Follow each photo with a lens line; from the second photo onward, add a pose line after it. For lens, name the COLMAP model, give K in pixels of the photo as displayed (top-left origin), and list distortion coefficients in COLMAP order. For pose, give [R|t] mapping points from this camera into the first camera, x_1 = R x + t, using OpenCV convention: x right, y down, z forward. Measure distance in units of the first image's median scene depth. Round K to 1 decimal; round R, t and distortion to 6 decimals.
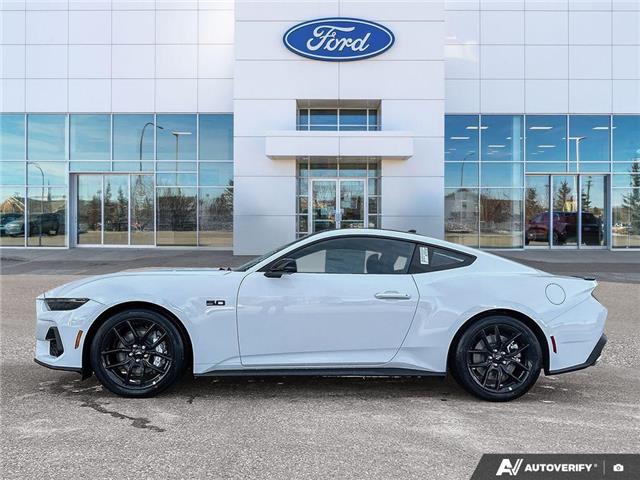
lens RADIAL K [[581.7, 0, 301.3], [0, 581.7, 217.8], [0, 0, 1]] dist [0.032312, -0.014837]
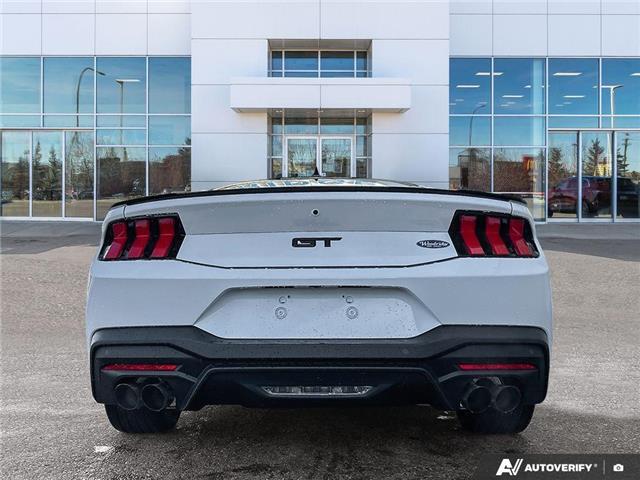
lens RADIAL K [[483.3, 0, 320.0], [0, 483.3, 240.0], [0, 0, 1]] dist [0.037300, -0.030350]
pose [[0.999995, -0.000113, -0.003034, 0.066396], [0.000094, 0.999982, -0.006011, 0.082521], [0.003035, 0.006011, 0.999977, 0.319297]]
